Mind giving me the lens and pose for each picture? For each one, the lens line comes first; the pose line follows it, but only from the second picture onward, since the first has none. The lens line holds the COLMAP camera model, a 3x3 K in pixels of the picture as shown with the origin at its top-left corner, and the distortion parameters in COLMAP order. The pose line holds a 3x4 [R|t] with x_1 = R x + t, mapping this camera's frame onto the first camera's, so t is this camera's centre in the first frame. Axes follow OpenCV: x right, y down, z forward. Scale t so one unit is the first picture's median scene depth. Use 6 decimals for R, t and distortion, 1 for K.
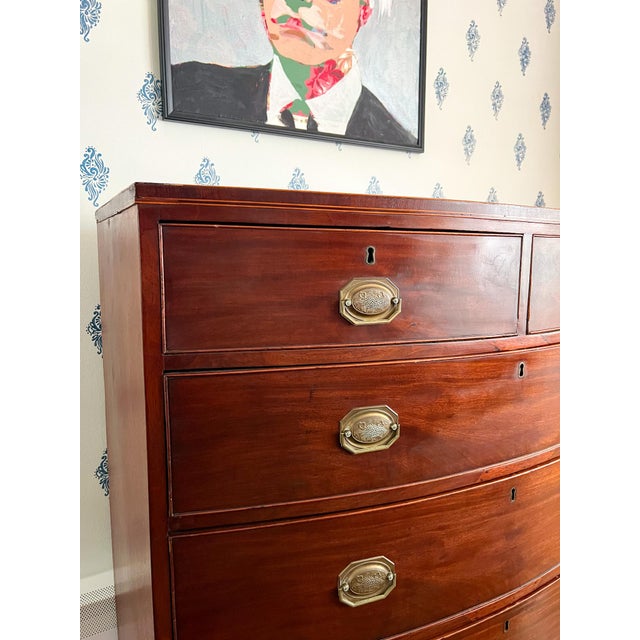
lens RADIAL K [[488.5, 0, 323.3], [0, 488.5, 318.2], [0, 0, 1]] dist [0.040257, -0.057426]
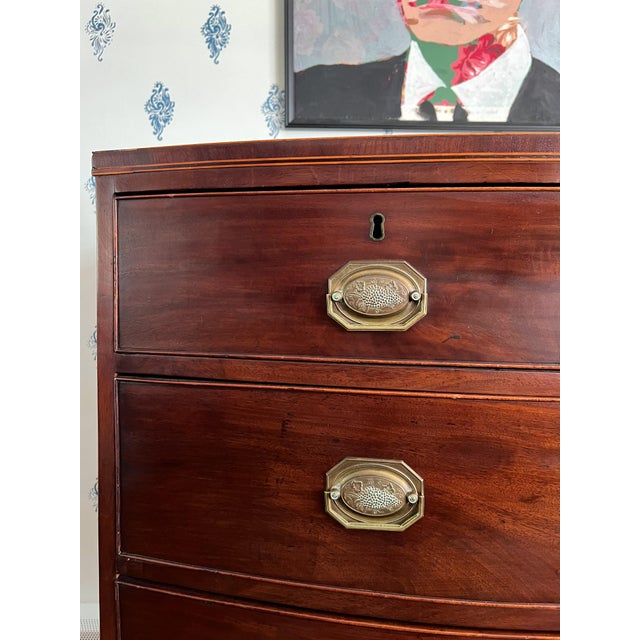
lens RADIAL K [[488.5, 0, 323.3], [0, 488.5, 318.2], [0, 0, 1]] dist [0.040257, -0.057426]
pose [[0.880547, 0.024264, -0.473338, 0.178488], [-0.066471, 0.995141, -0.072643, 0.024704], [0.469275, 0.095428, 0.877881, 0.199591]]
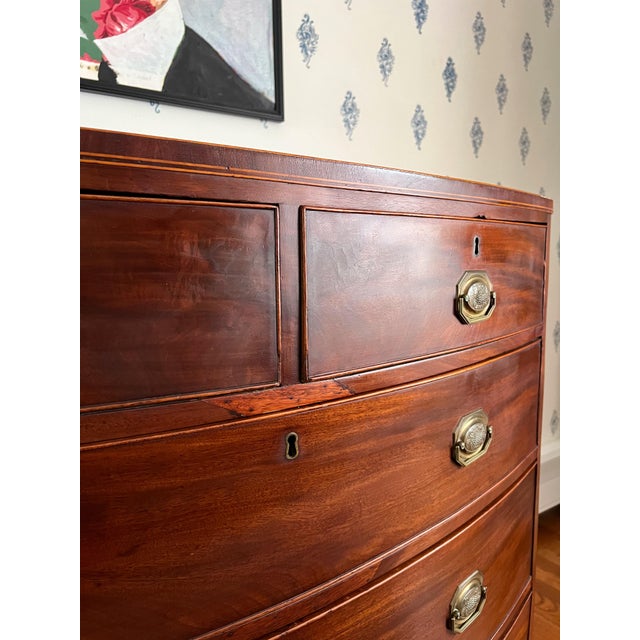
lens RADIAL K [[493.0, 0, 323.2], [0, 493.0, 317.9], [0, 0, 1]] dist [0.030186, -0.051994]
pose [[0.997729, -0.017437, 0.065055, 0.246054], [0.018156, 0.999780, -0.010481, -0.021424], [-0.064858, 0.011638, 0.997827, 0.260448]]
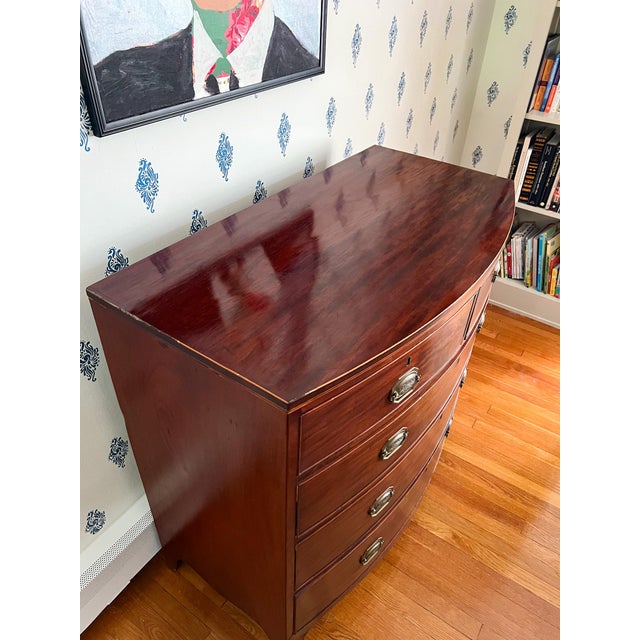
lens RADIAL K [[487.6, 0, 319.1], [0, 487.6, 319.2], [0, 0, 1]] dist [0.043558, -0.052841]
pose [[0.899939, -0.238652, 0.364905, -0.319425], [0.018509, 0.857062, 0.514882, -0.491843], [-0.435624, -0.456608, 0.775720, 0.037677]]
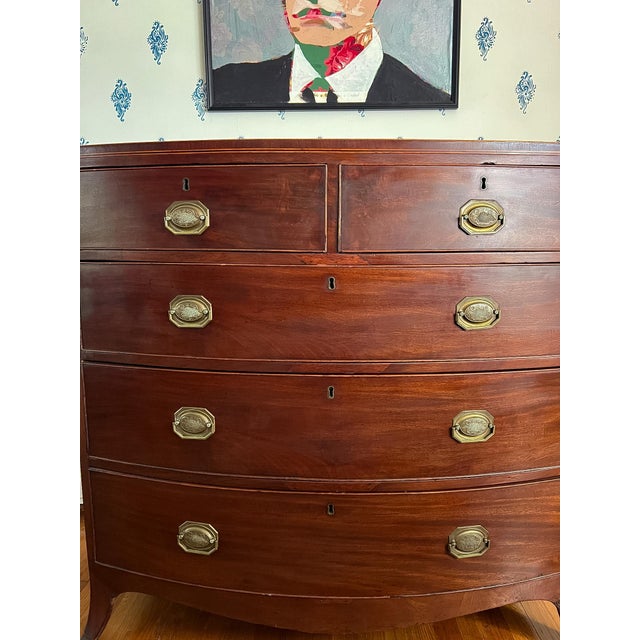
lens RADIAL K [[485.6, 0, 322.9], [0, 485.6, 318.1], [0, 0, 1]] dist [0.043382, -0.053071]
pose [[0.855790, 0.069561, -0.512625, 0.598752], [-0.063590, 0.997549, 0.029205, 0.095367], [0.513400, 0.007604, 0.858116, 0.001606]]
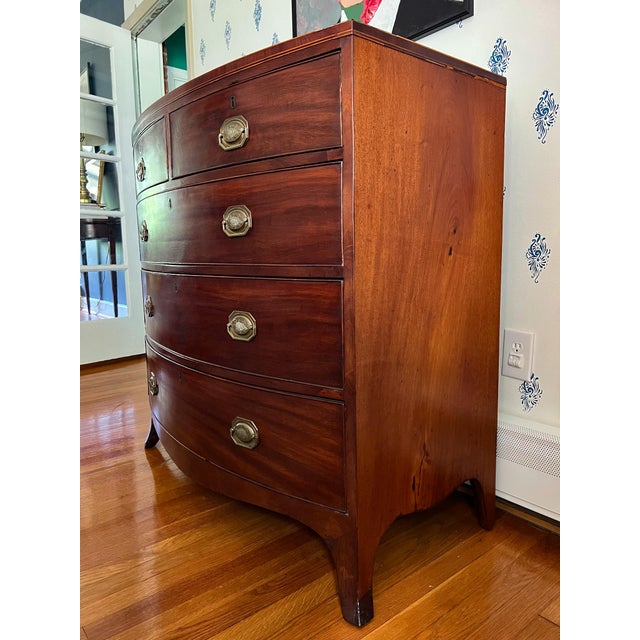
lens RADIAL K [[487.6, 0, 319.1], [0, 487.6, 319.2], [0, 0, 1]] dist [0.043558, -0.052841]
pose [[0.164189, 0.128051, -0.978082, 1.259745], [-0.110616, 0.987675, 0.110738, 0.149186], [0.980207, 0.090010, 0.176330, 0.744661]]
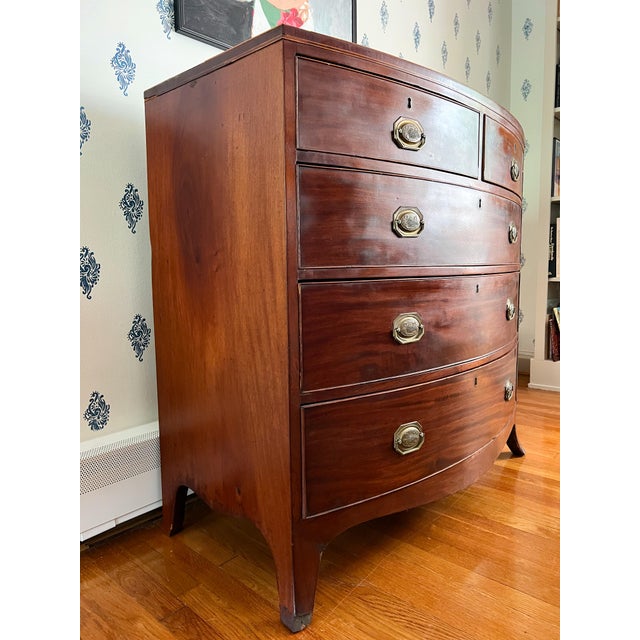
lens RADIAL K [[487.6, 0, 319.1], [0, 487.6, 319.2], [0, 0, 1]] dist [0.043558, -0.052841]
pose [[0.953801, -0.047382, 0.296679, -0.334803], [0.054381, 0.998402, -0.015378, 0.280897], [-0.295476, 0.030801, 0.954853, -0.176185]]
